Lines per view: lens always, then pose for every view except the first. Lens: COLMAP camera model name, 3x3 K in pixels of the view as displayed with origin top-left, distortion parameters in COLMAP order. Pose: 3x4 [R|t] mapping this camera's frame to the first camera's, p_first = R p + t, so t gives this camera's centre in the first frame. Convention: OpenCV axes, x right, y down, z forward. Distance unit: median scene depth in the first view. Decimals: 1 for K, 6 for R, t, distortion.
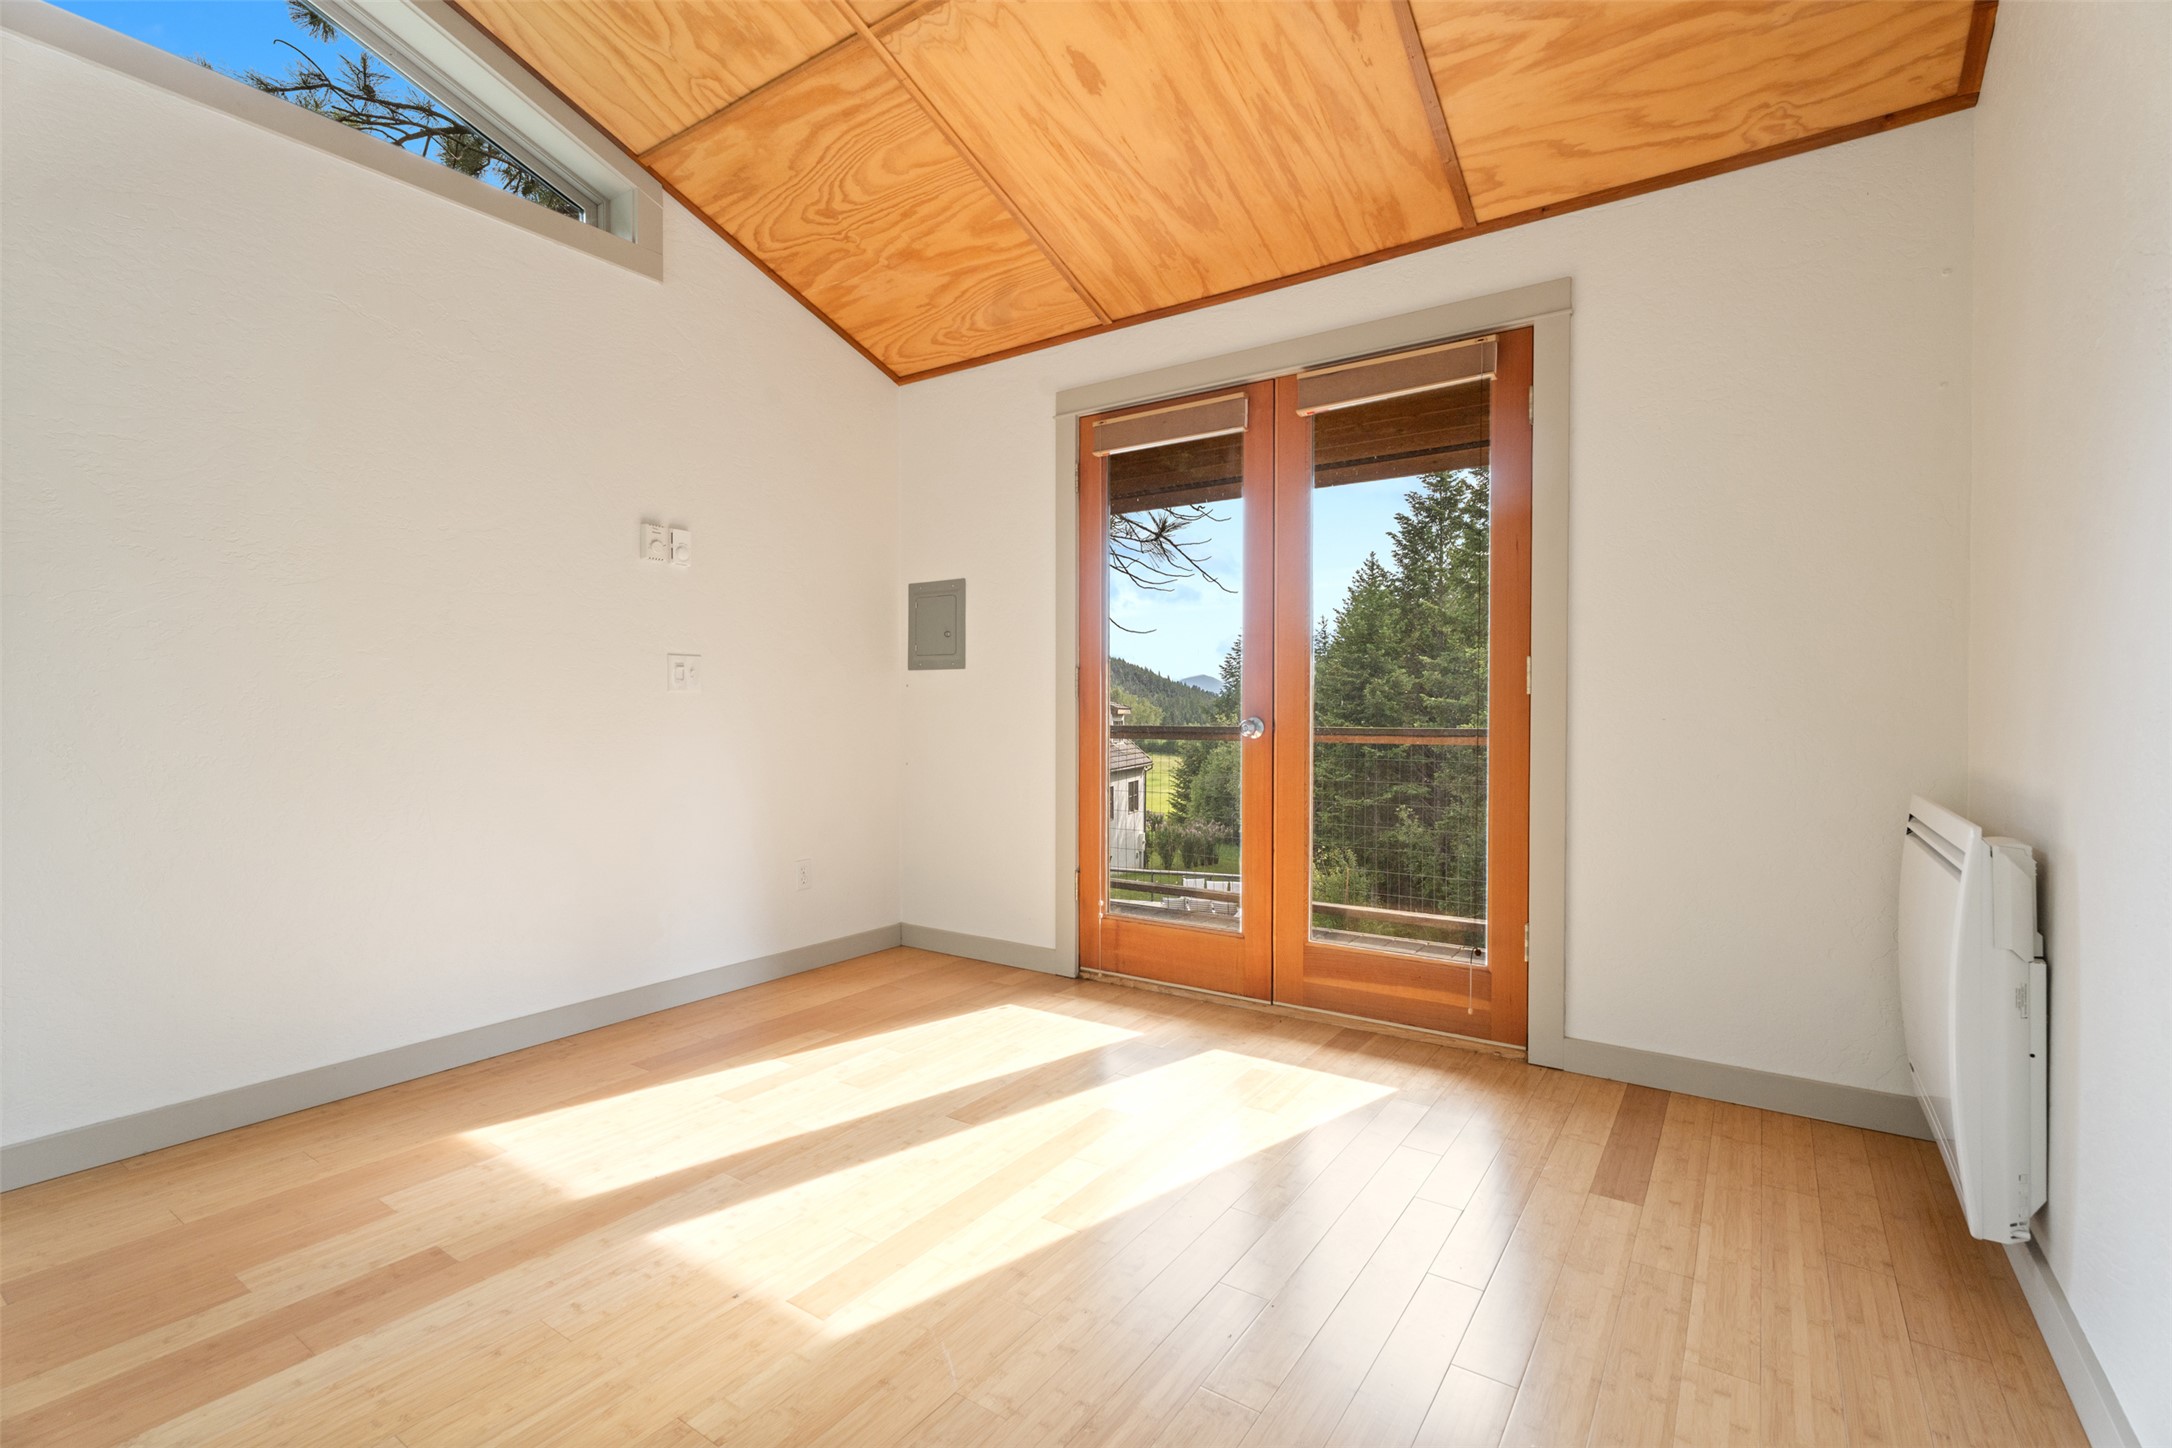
lens RADIAL K [[981.0, 0, 1093.9], [0, 981.0, 714.4], [0, 0, 1]] dist [-0.000014, -0.000276]
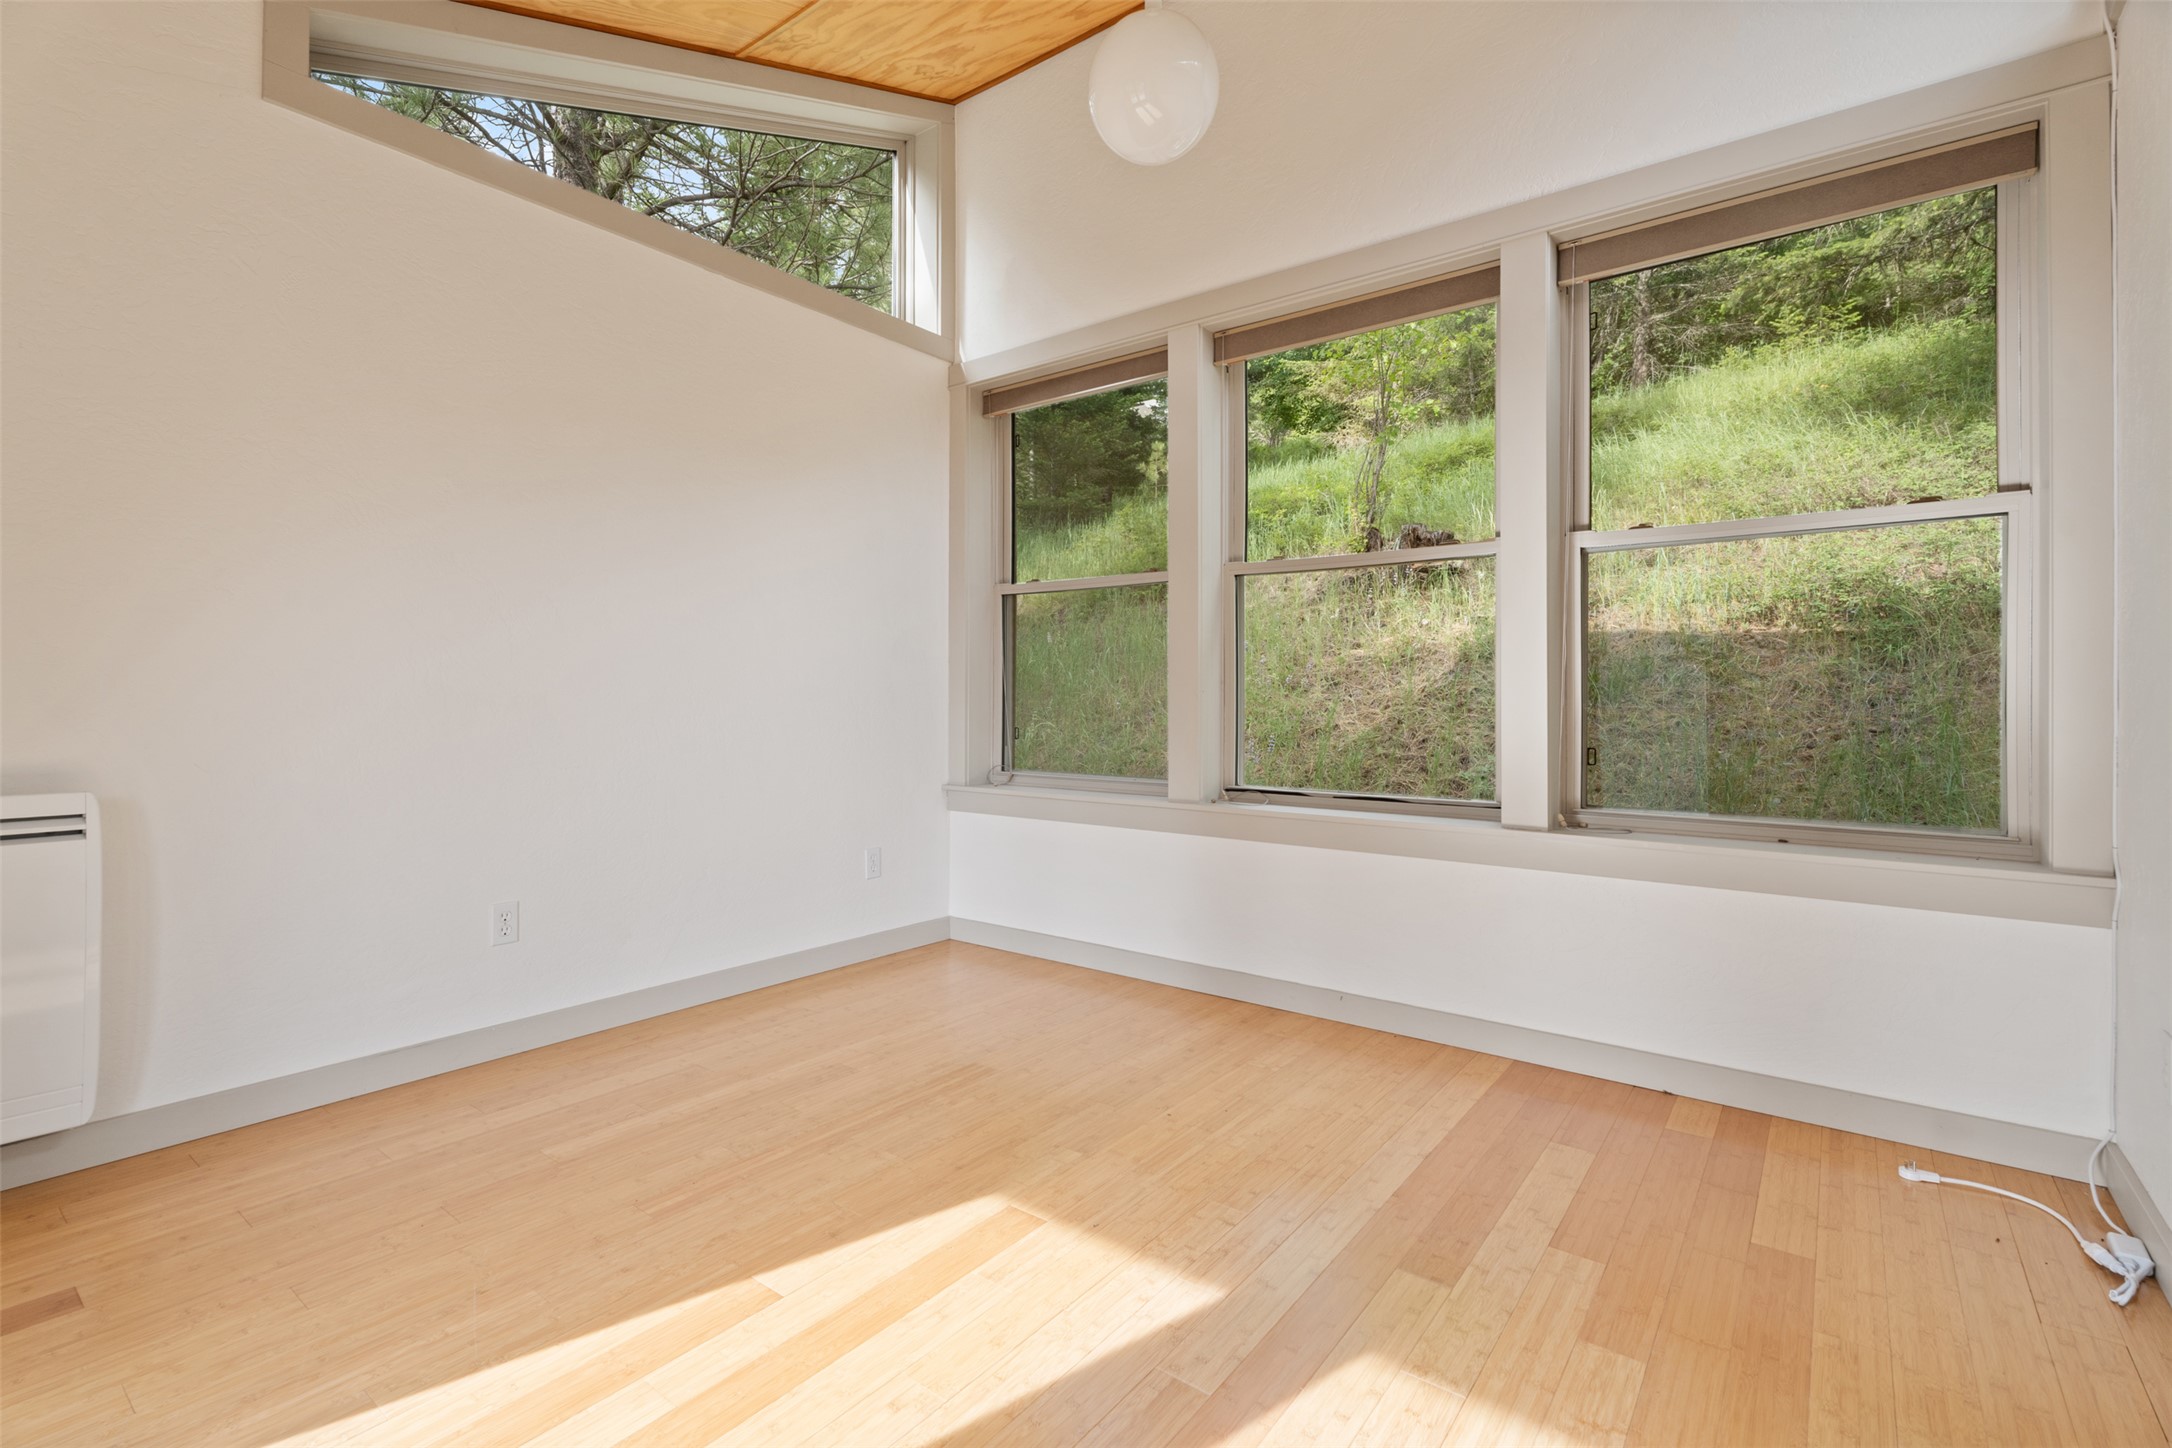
lens RADIAL K [[981.0, 0, 1079.7], [0, 981.0, 707.8], [0, 0, 1]] dist [-0.000014, -0.000276]
pose [[-0.998650, -0.004955, 0.051715, -0.413281], [-0.003656, 0.999676, 0.025190, -0.025617], [-0.051823, 0.024966, -0.998344, 2.146396]]
